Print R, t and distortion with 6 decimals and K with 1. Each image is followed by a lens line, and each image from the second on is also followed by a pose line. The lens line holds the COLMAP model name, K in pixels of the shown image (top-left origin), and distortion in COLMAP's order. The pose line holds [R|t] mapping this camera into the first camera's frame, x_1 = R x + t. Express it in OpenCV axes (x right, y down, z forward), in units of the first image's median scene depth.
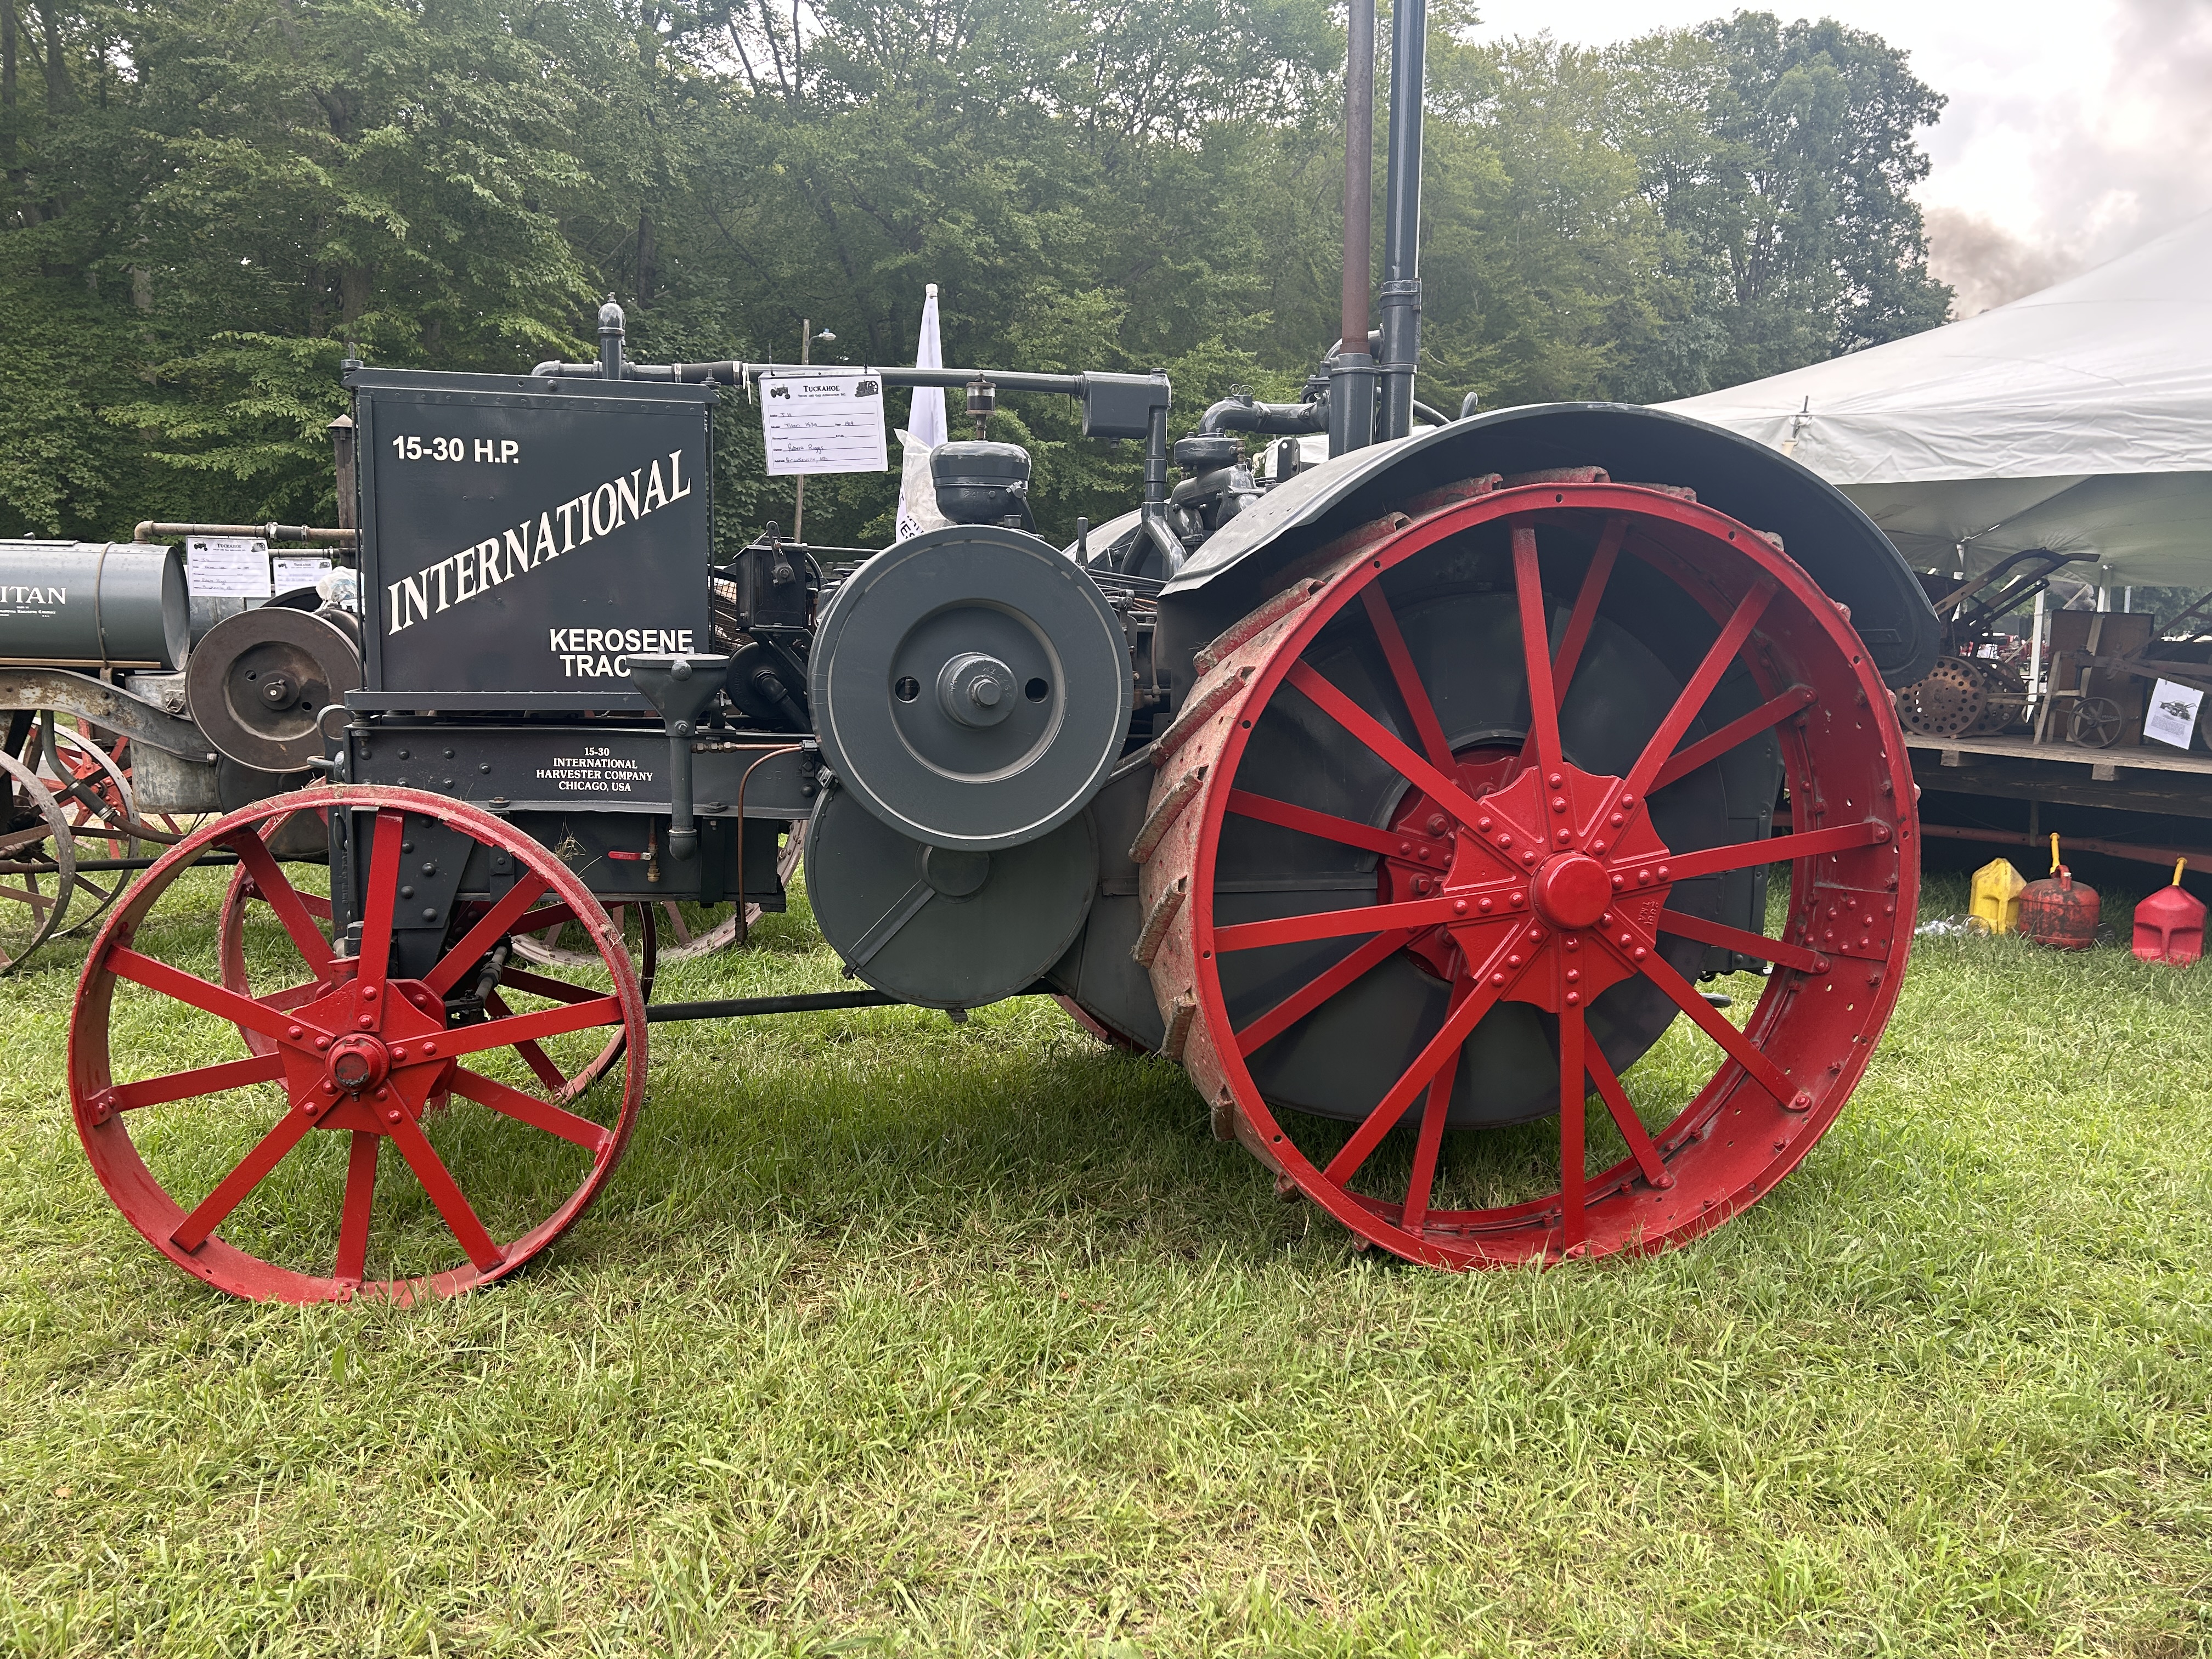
lens RADIAL K [[1642.1, 0, 1100.2], [0, 1642.1, 839.1], [0, 0, 1]] dist [0.021632, -0.007169]
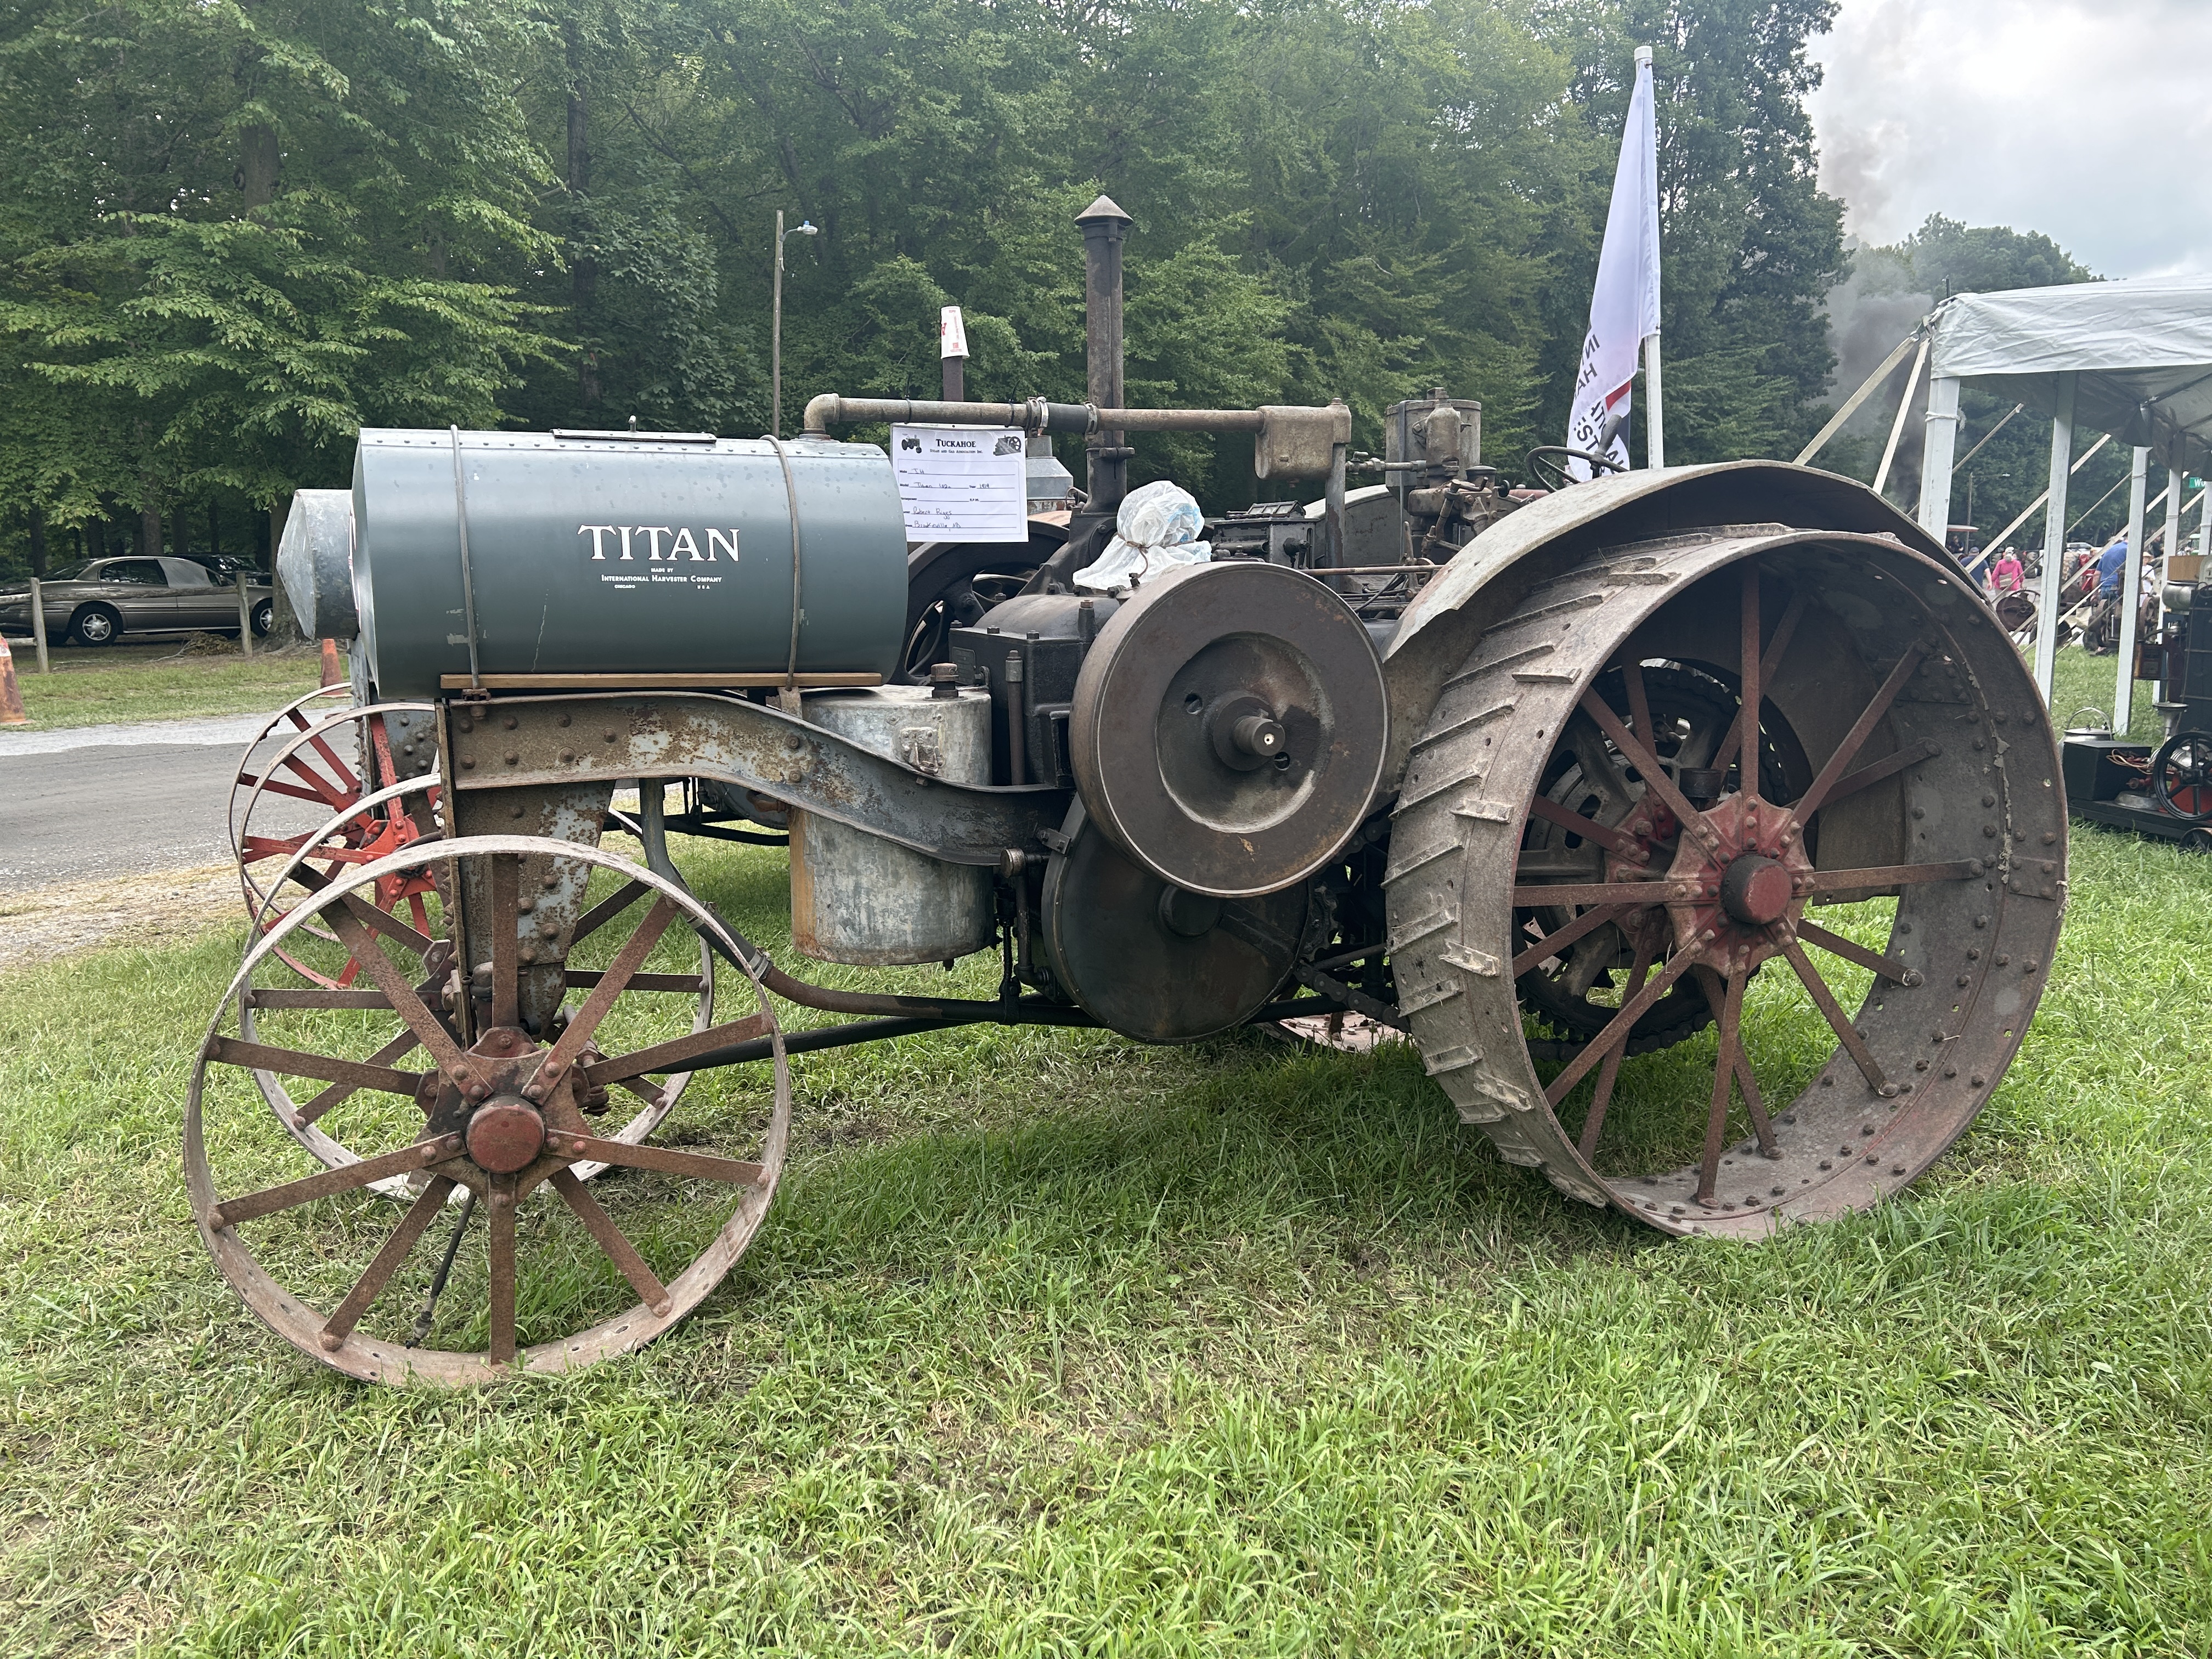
lens RADIAL K [[1642.5, 0, 1106.0], [0, 1642.5, 829.5], [0, 0, 1]] dist [0.037448, -0.031773]
pose [[0.993699, -0.035236, 0.106398, -0.136912], [0.031340, 0.998784, 0.038070, -0.018655], [-0.107610, -0.034495, 0.993595, 0.119780]]
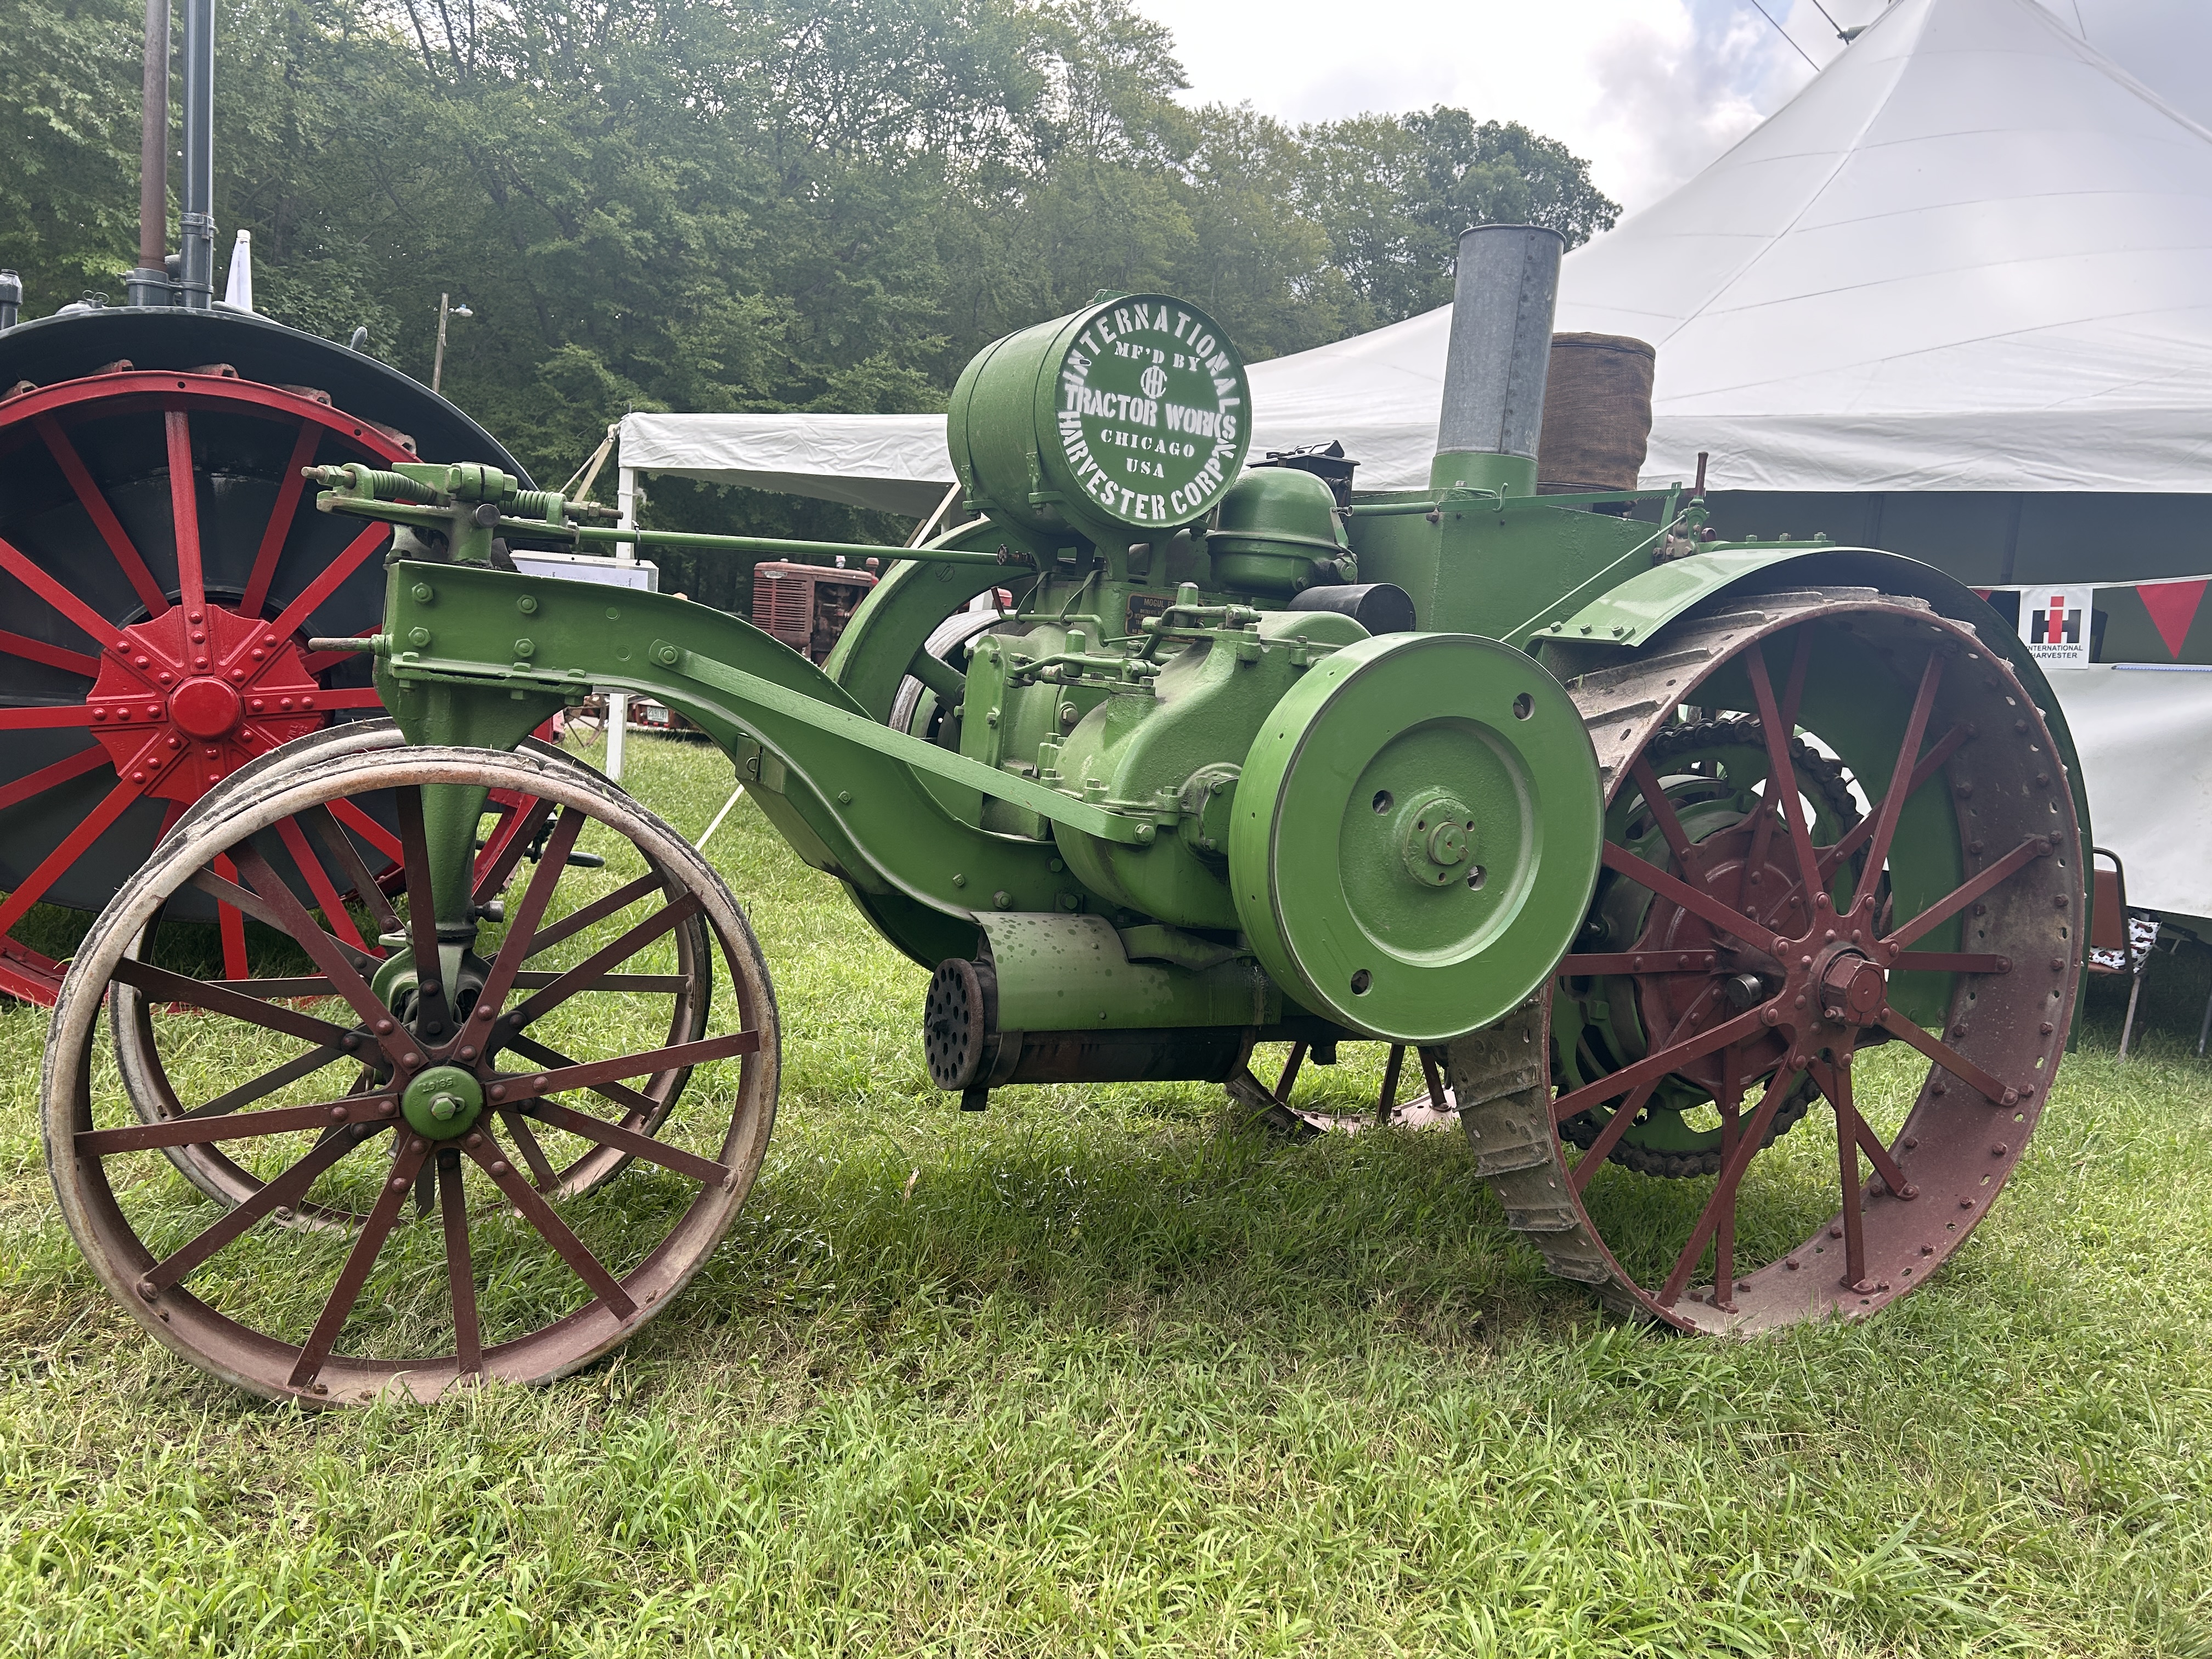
lens RADIAL K [[1631.0, 0, 1106.0], [0, 1631.0, 829.5], [0, 0, 1]] dist [0.043955, -0.046043]
pose [[0.988050, 0.051815, 0.145161, 0.109173], [-0.048637, 0.998495, -0.025360, 0.016964], [-0.146257, 0.017997, 0.989083, -0.043795]]
